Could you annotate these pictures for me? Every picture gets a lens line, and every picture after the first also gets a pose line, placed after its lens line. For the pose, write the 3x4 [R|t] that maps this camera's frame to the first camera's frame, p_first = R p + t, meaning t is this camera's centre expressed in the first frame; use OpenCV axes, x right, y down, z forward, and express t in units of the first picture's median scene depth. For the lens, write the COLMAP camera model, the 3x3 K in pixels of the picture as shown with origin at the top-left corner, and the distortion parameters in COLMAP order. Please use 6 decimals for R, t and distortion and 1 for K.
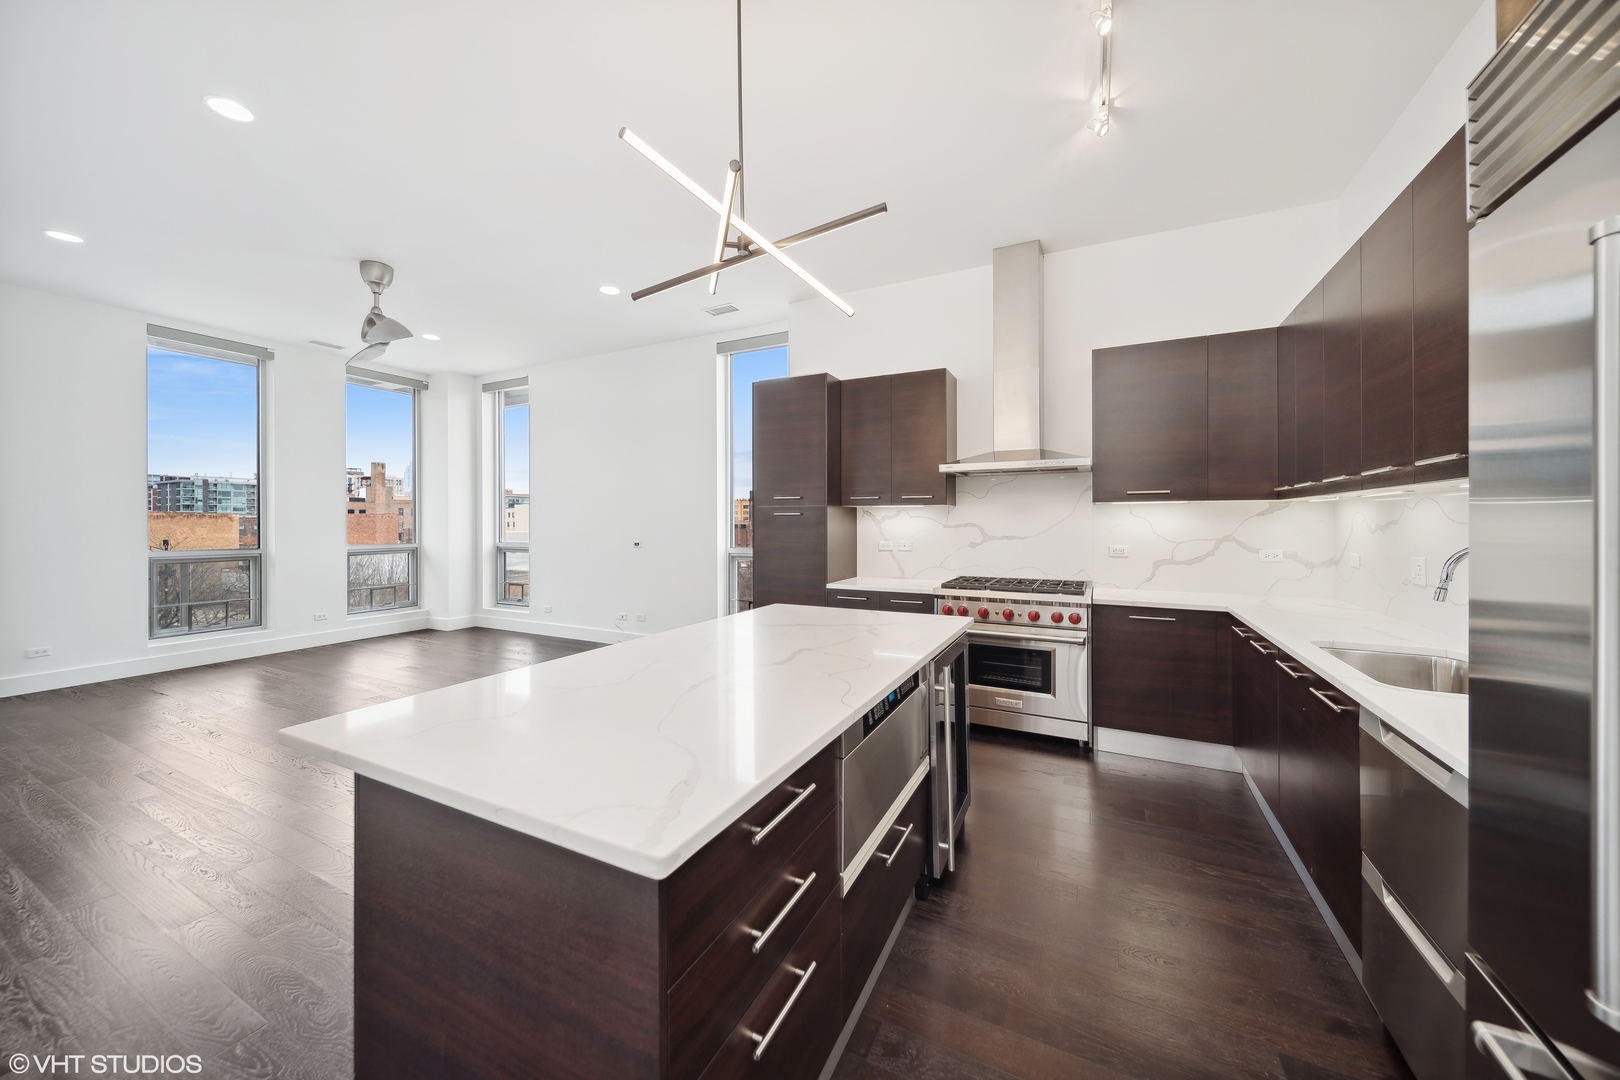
lens RADIAL K [[558.8, 0, 809.4], [0, 558.8, 525.6], [0, 0, 1]] dist [-0.006400, 0.000026]
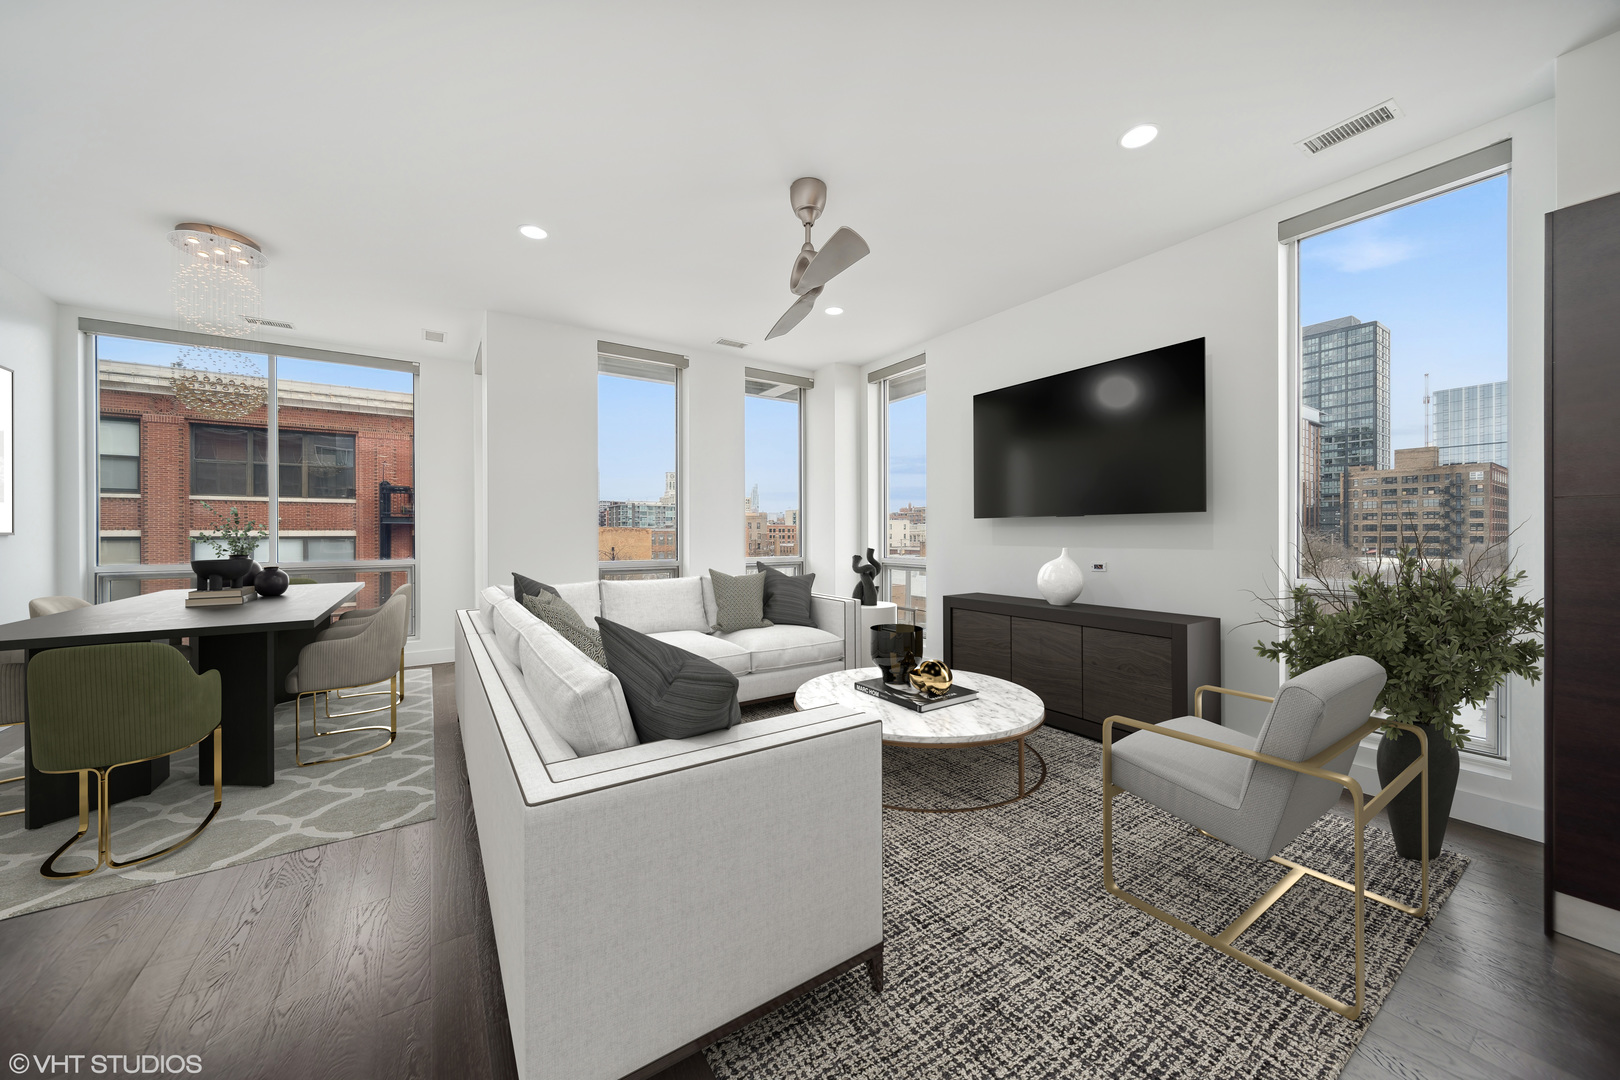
lens RADIAL K [[566.7, 0, 810.0], [0, 566.7, 540.0], [0, 0, 1]] dist [-0.009661, -0.000019]
pose [[0.865072, 0.004600, -0.501627, -0.231518], [-0.002353, 0.999984, 0.005112, -0.001420], [0.501643, -0.003242, 0.865069, 0.204222]]
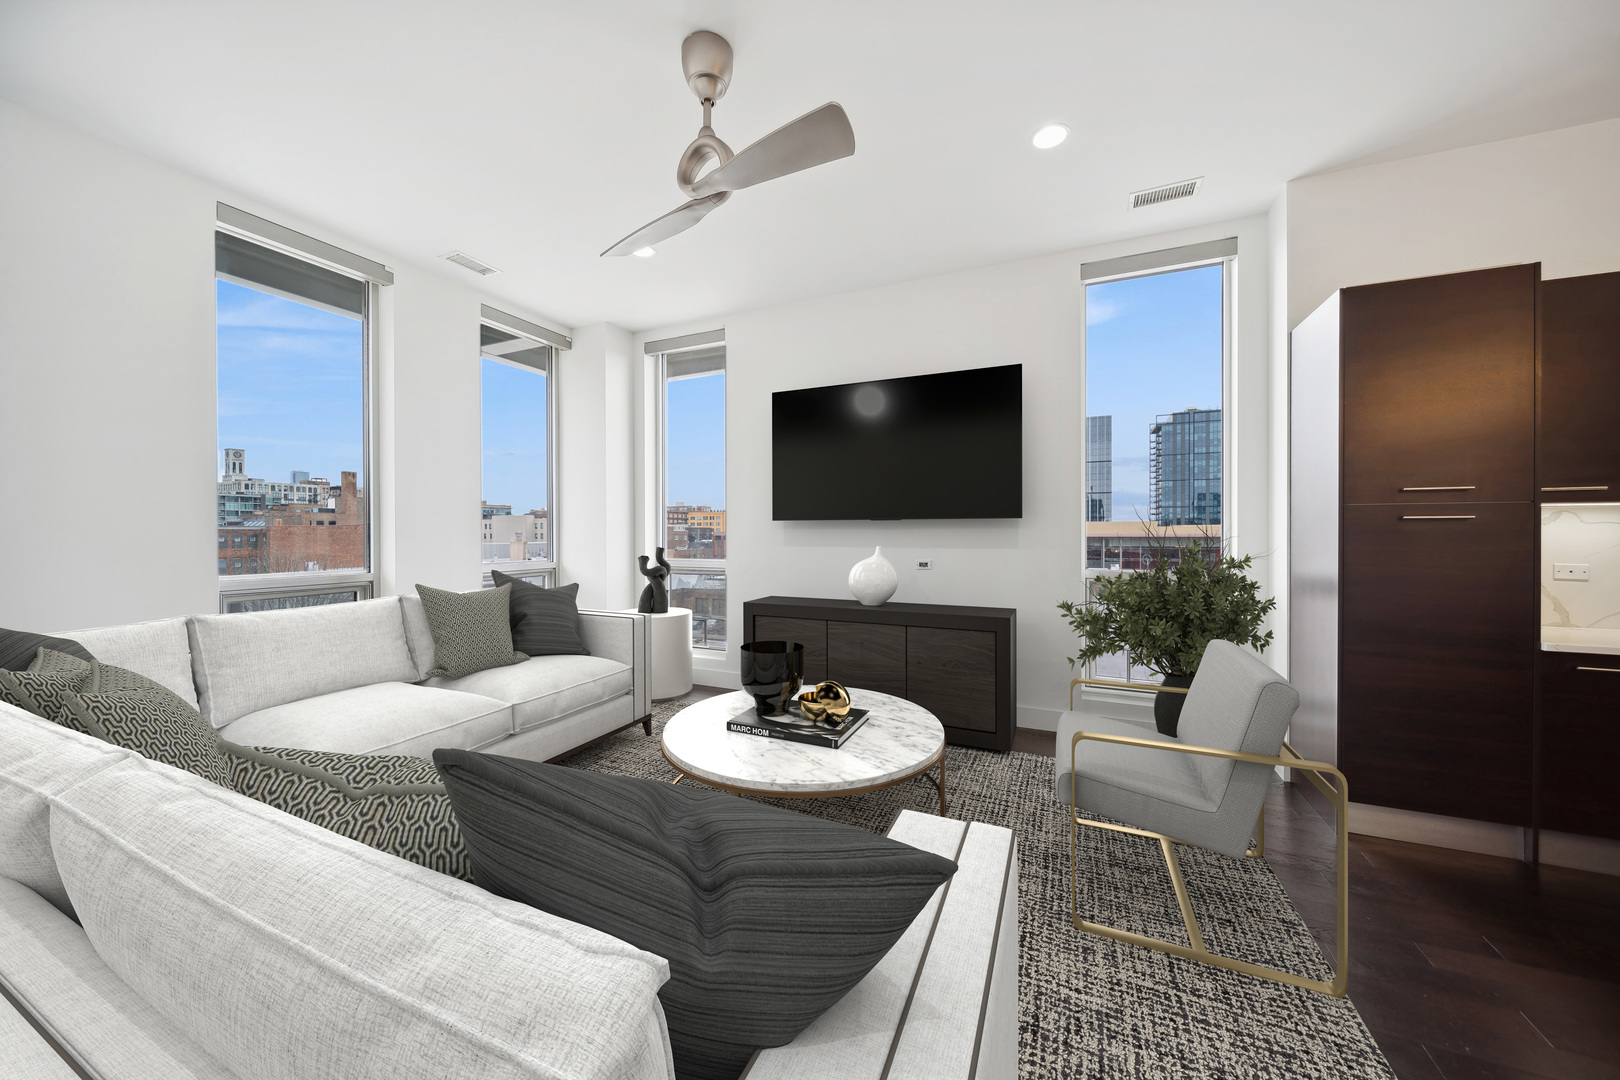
lens RADIAL K [[566.7, 0, 810.0], [0, 566.7, 540.0], [0, 0, 1]] dist [-0.009661, -0.000019]
pose [[0.999546, -0.000951, 0.030124, -0.405531], [0.000803, 0.999987, 0.004941, -0.000669], [-0.030128, -0.004914, 0.999534, 0.265803]]
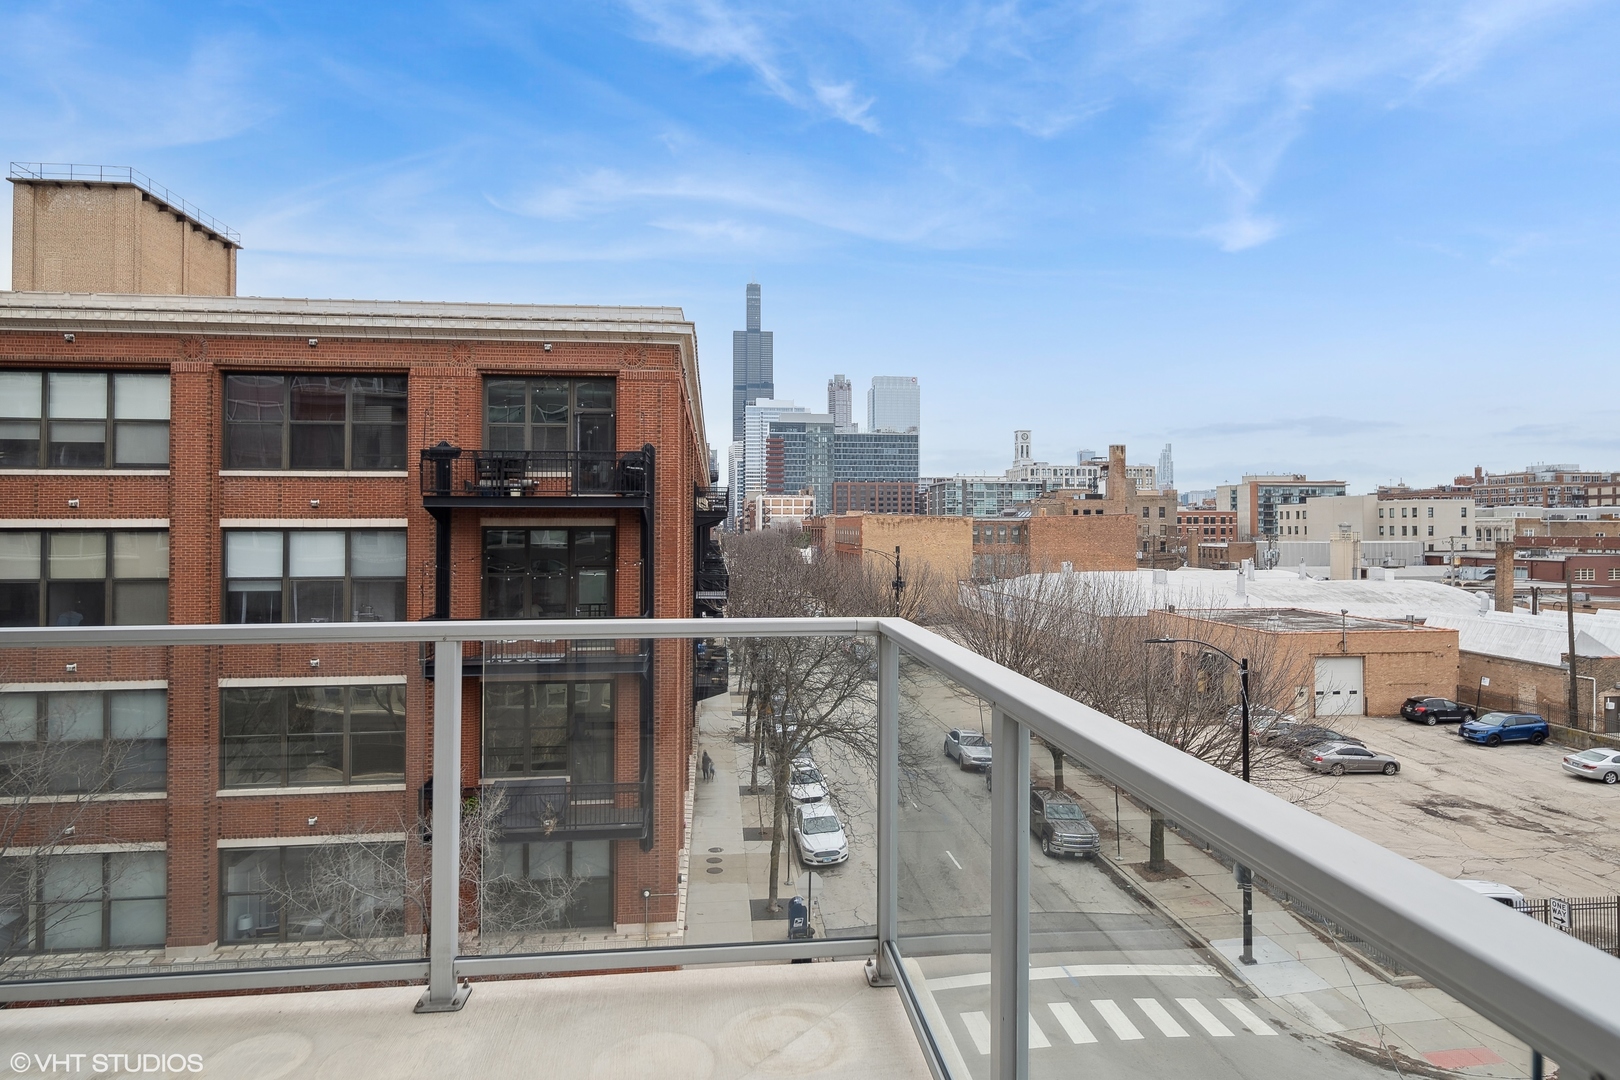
lens RADIAL K [[883.4, 0, 810.0], [0, 883.4, 540.0], [0, 0, 1]] dist [-0.003395, -0.000389]
pose [[0.539818, 0.012935, -0.841682, -0.469584], [-0.005276, 0.999914, 0.011983, -0.000424], [0.841765, -0.002027, 0.539840, 1.152280]]
